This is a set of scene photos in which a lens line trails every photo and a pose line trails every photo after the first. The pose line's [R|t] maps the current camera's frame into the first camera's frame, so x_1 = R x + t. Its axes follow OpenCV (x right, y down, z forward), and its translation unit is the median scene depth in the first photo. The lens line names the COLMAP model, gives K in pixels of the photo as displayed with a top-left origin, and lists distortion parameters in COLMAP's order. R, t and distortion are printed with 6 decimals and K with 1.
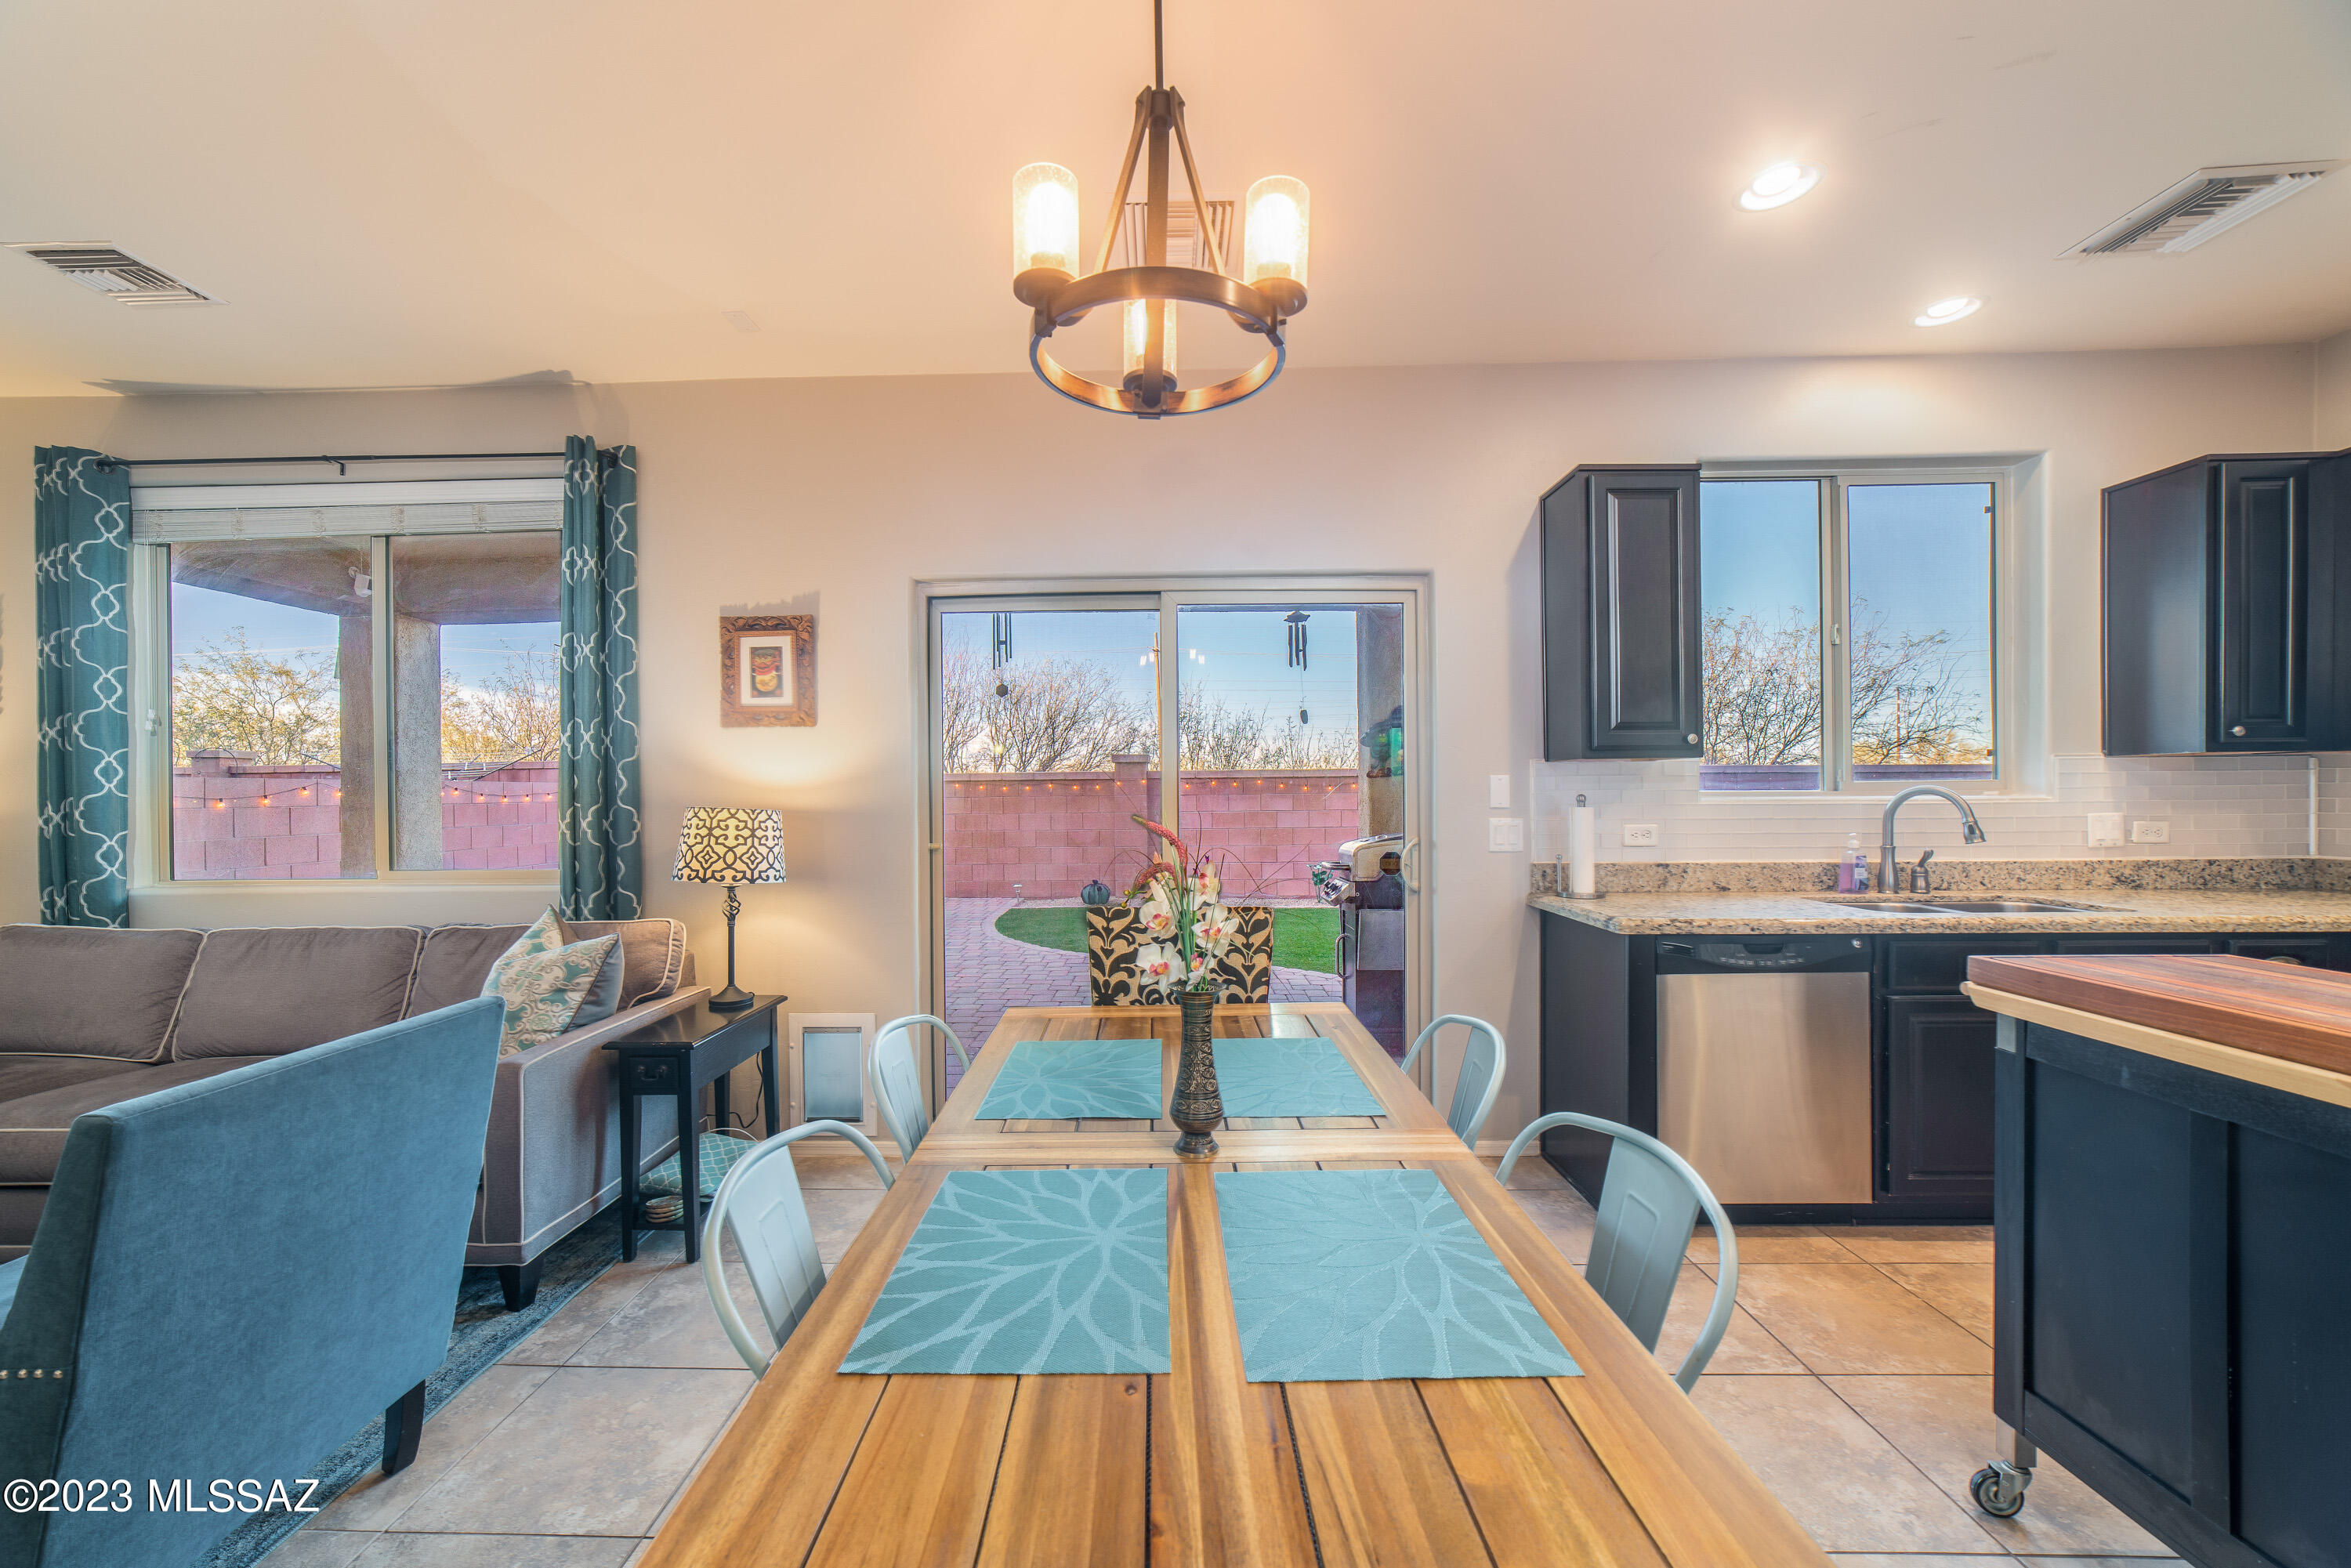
lens RADIAL K [[908.0, 0, 1153.8], [0, 908.0, 797.8], [0, 0, 1]] dist [-0.023090, 0.009621]
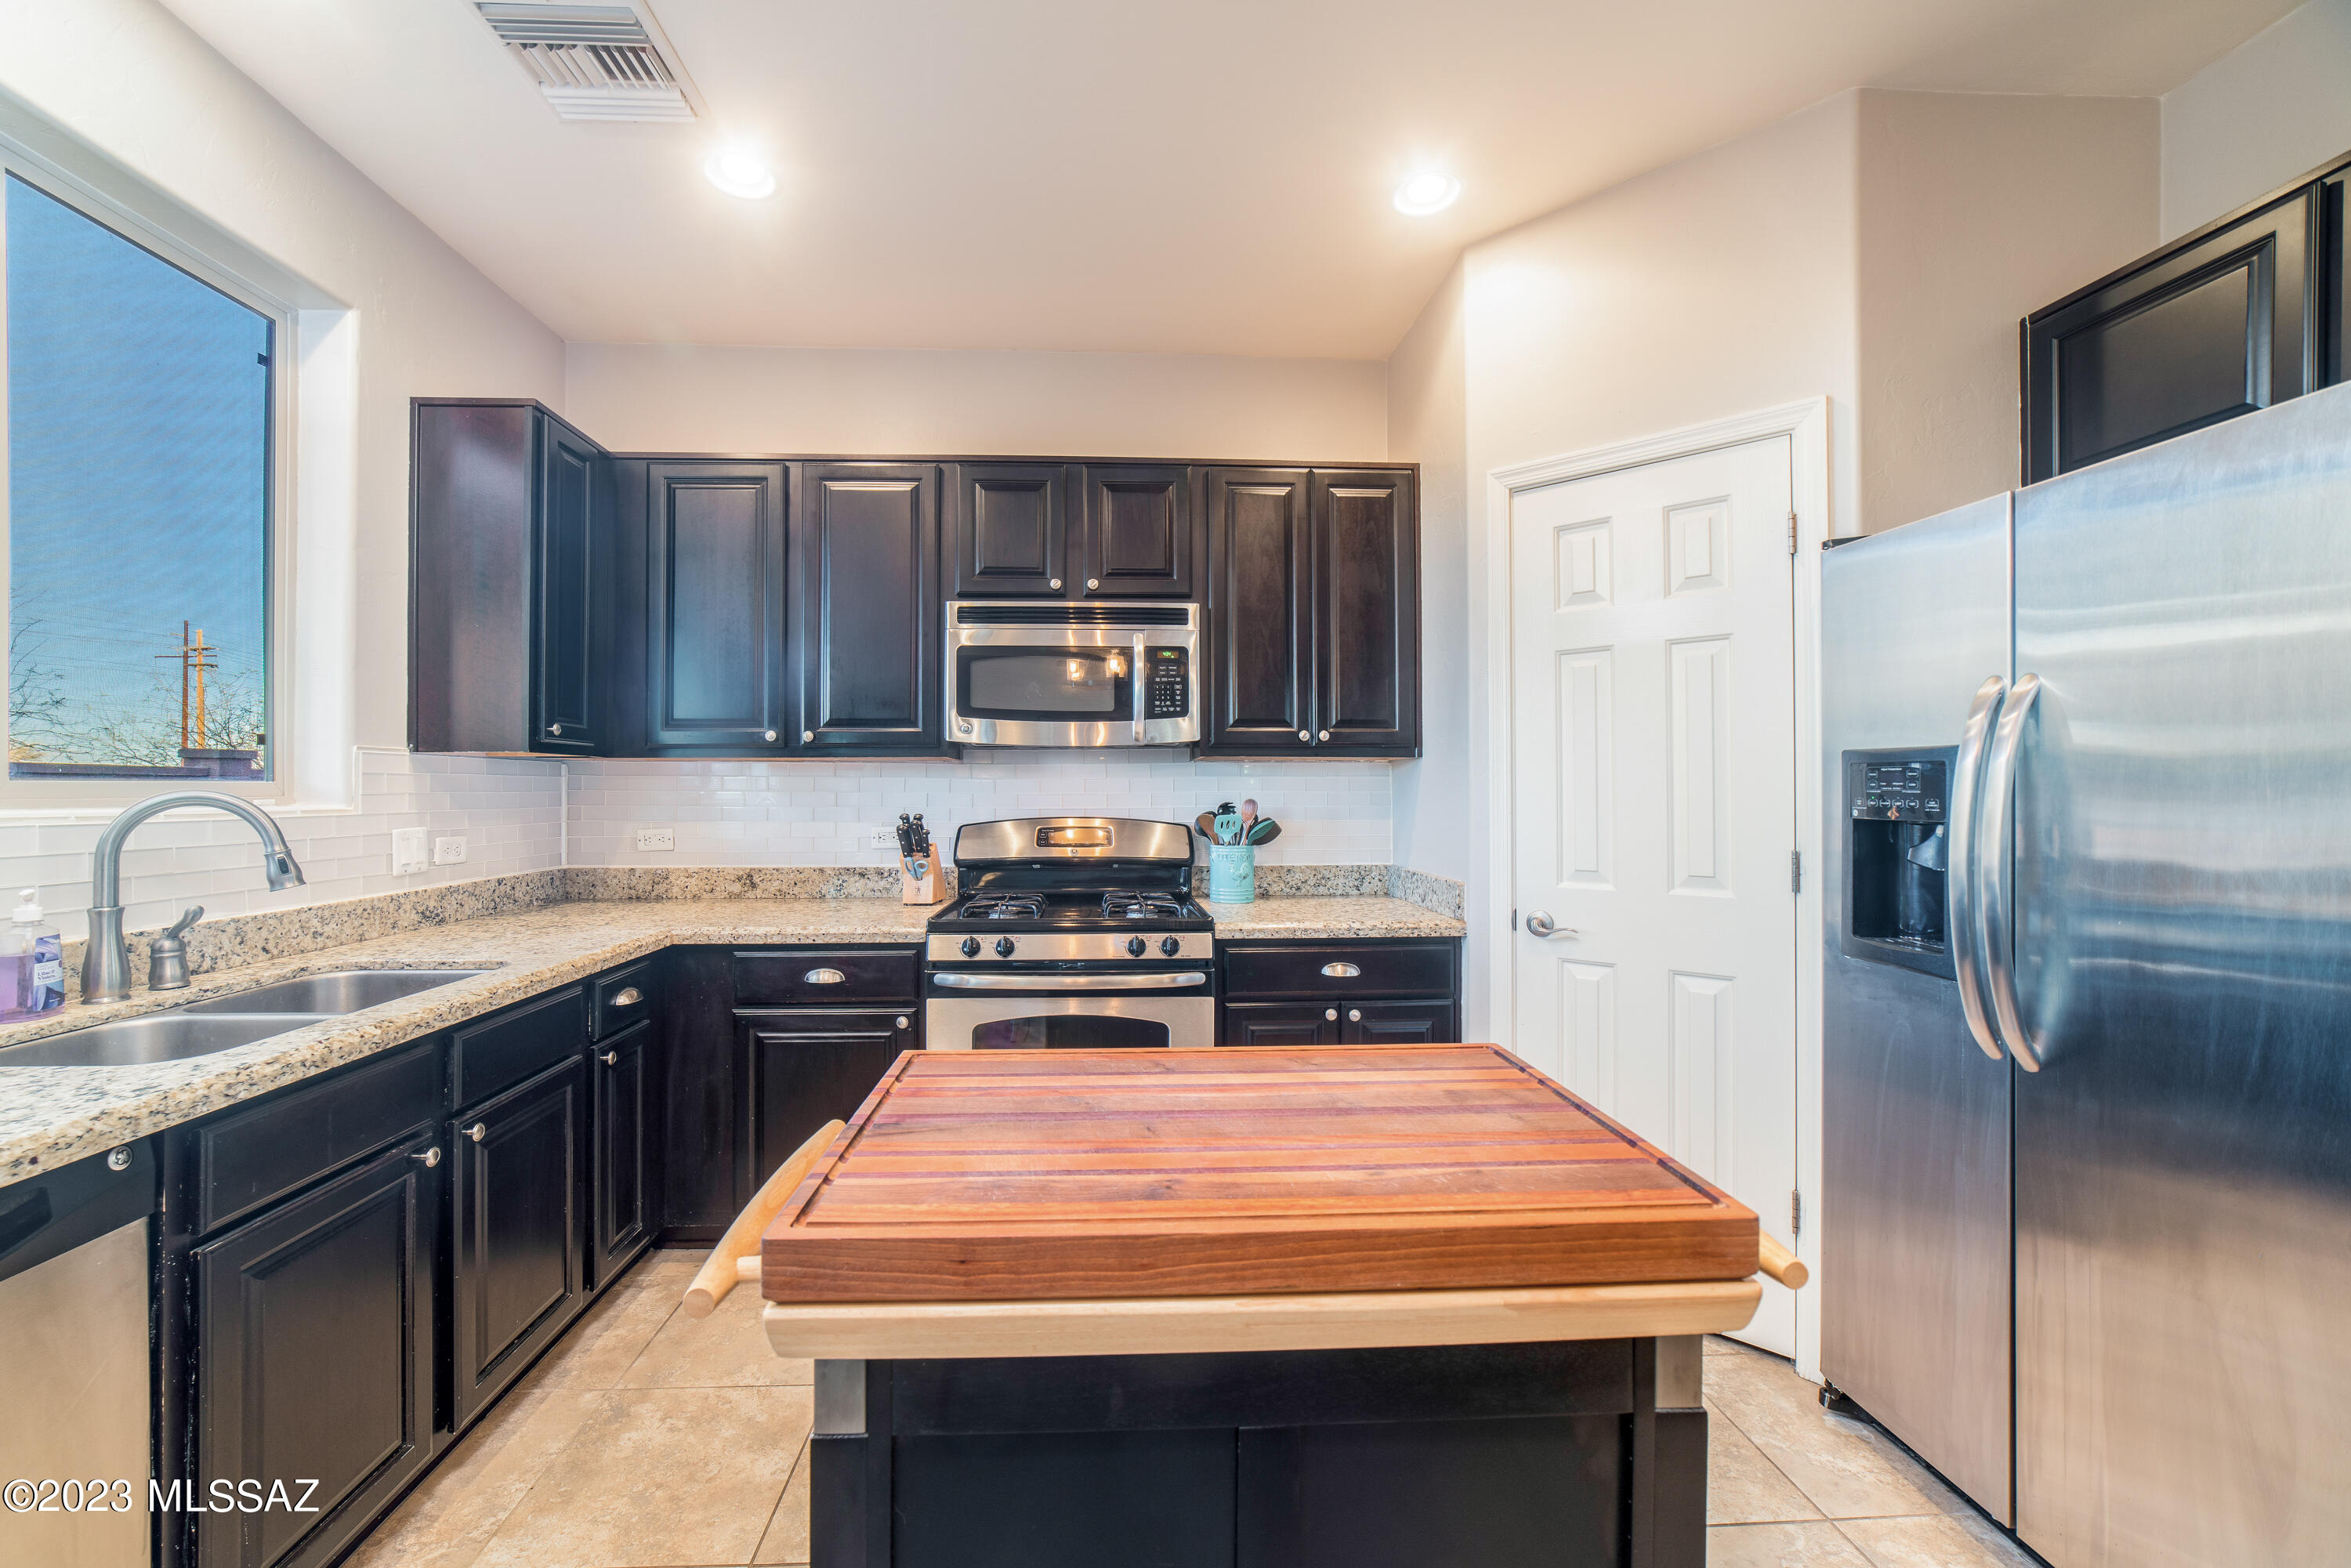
lens RADIAL K [[922.5, 0, 1143.7], [0, 922.5, 780.9], [0, 0, 1]] dist [-0.026081, 0.008732]
pose [[-0.071710, 0.017365, 0.997274, 0.261647], [0.008199, 0.999825, -0.016820, -0.004613], [-0.997392, 0.006970, -0.071839, 0.446077]]
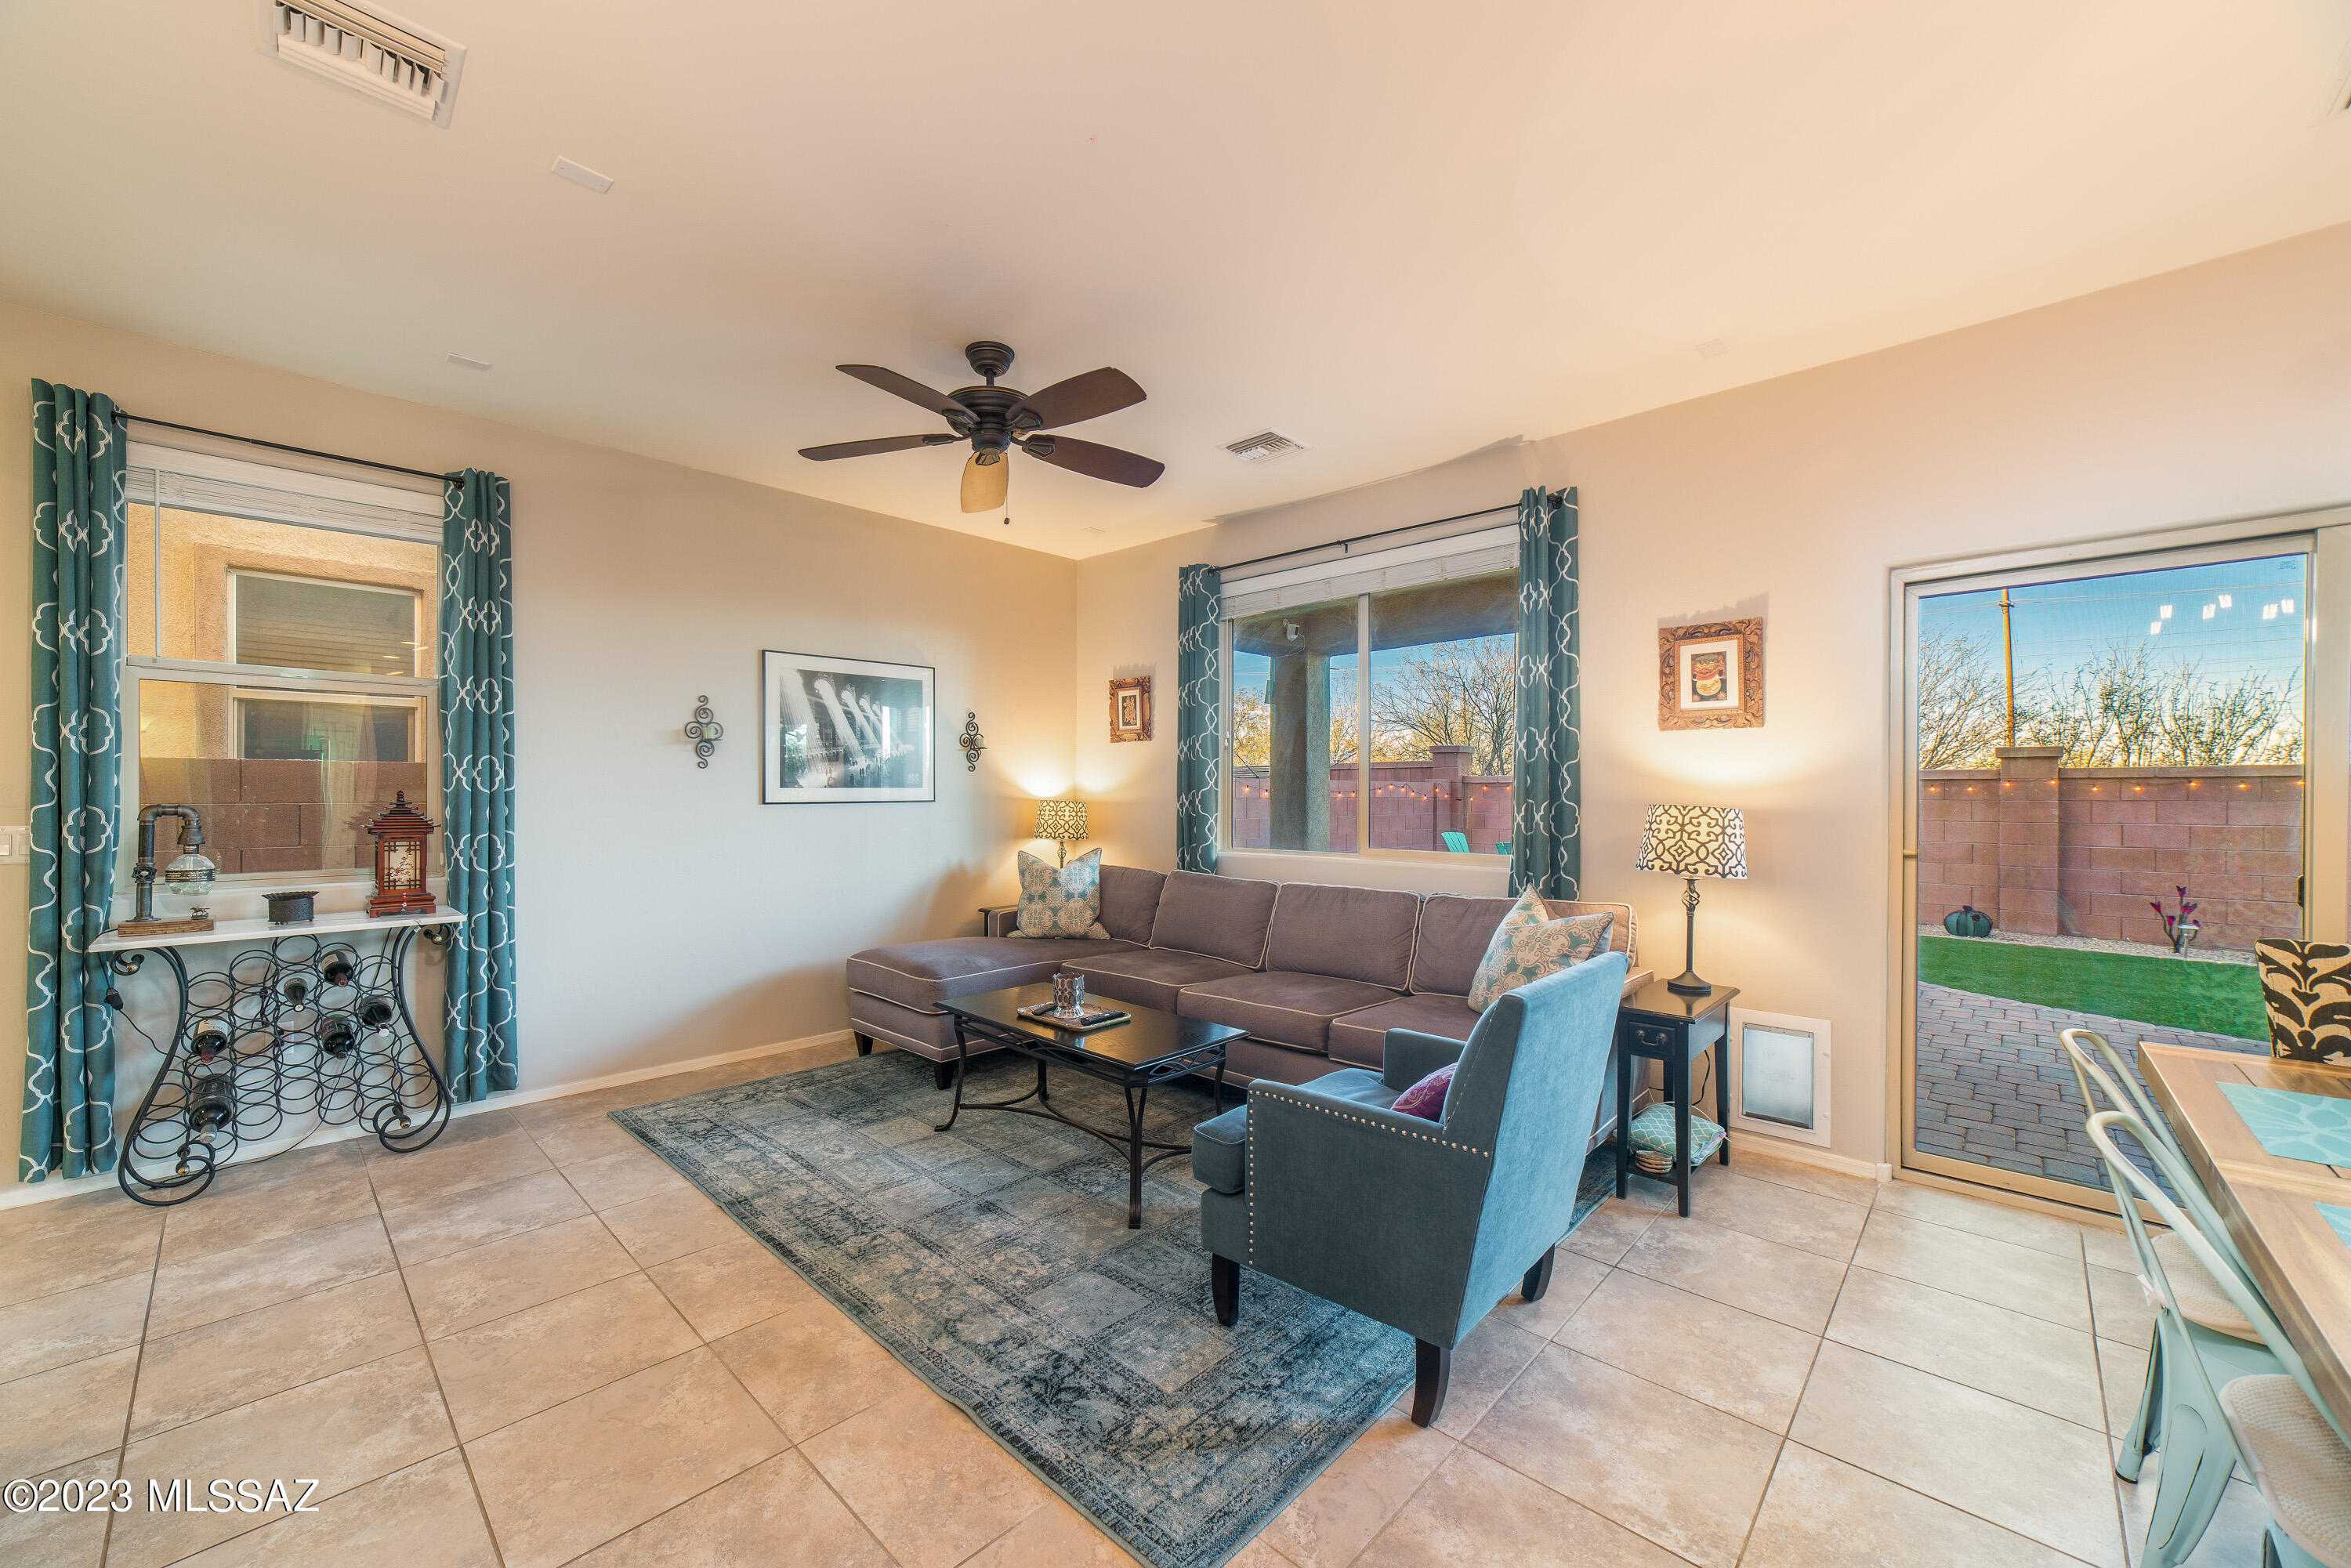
lens RADIAL K [[912.8, 0, 1156.8], [0, 912.8, 790.6], [0, 0, 1]] dist [-0.025593, 0.007843]
pose [[0.735800, 0.009259, -0.677136, -0.194328], [-0.013076, 0.999914, -0.000537, 0.001641], [0.677073, 0.009250, 0.735858, -0.206320]]
